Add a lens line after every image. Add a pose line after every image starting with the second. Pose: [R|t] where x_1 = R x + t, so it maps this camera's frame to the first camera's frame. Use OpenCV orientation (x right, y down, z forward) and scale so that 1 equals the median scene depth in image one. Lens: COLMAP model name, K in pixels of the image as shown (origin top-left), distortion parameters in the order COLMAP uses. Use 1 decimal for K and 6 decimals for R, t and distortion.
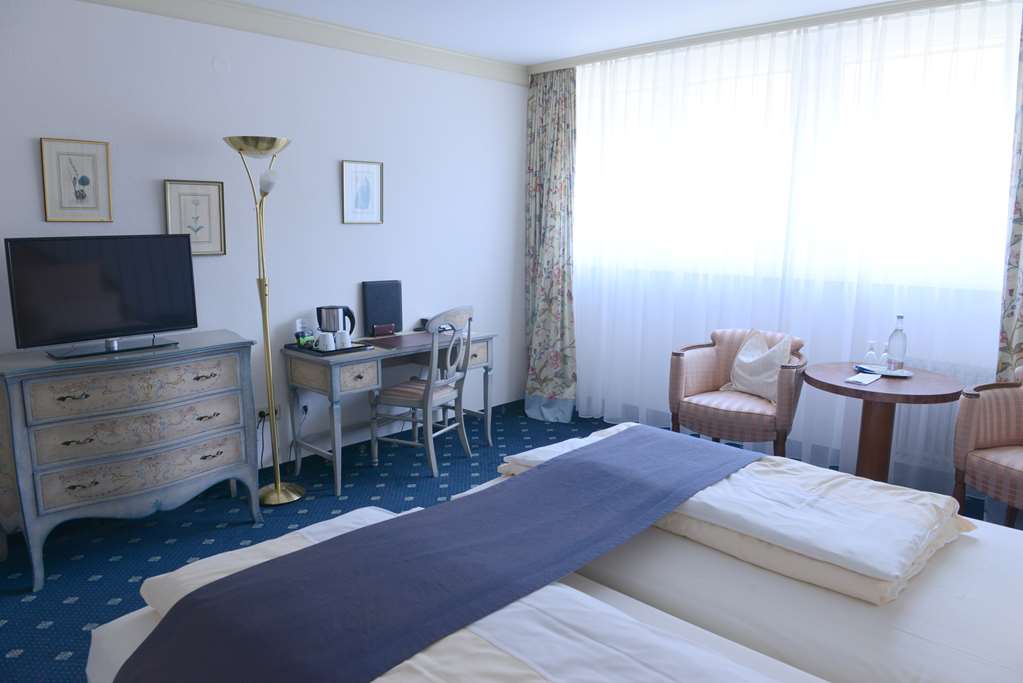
lens RADIAL K [[708.5, 0, 505.1], [0, 708.5, 341.7], [0, 0, 1]] dist [-0.030850, -0.000740]
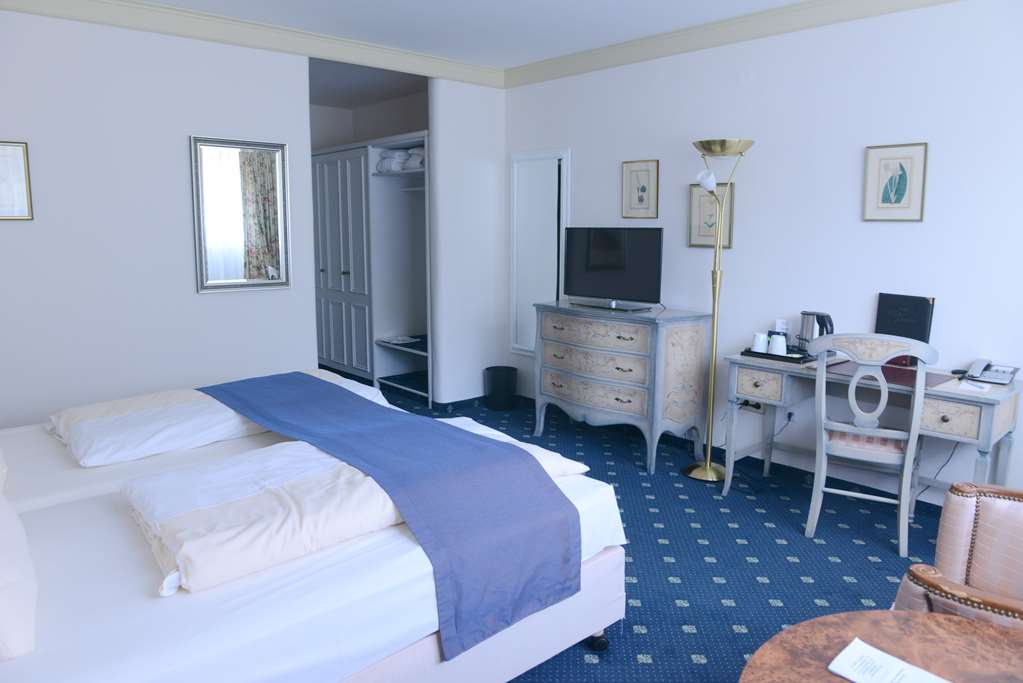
lens RADIAL K [[708.5, 0, 506.6], [0, 708.5, 335.9], [0, 0, 1]] dist [-0.030850, -0.000740]
pose [[-0.069491, 0.157432, -0.985082, 0.853257], [-0.170960, 0.970981, 0.167238, -0.132096], [0.982824, 0.180032, -0.040560, 0.830021]]
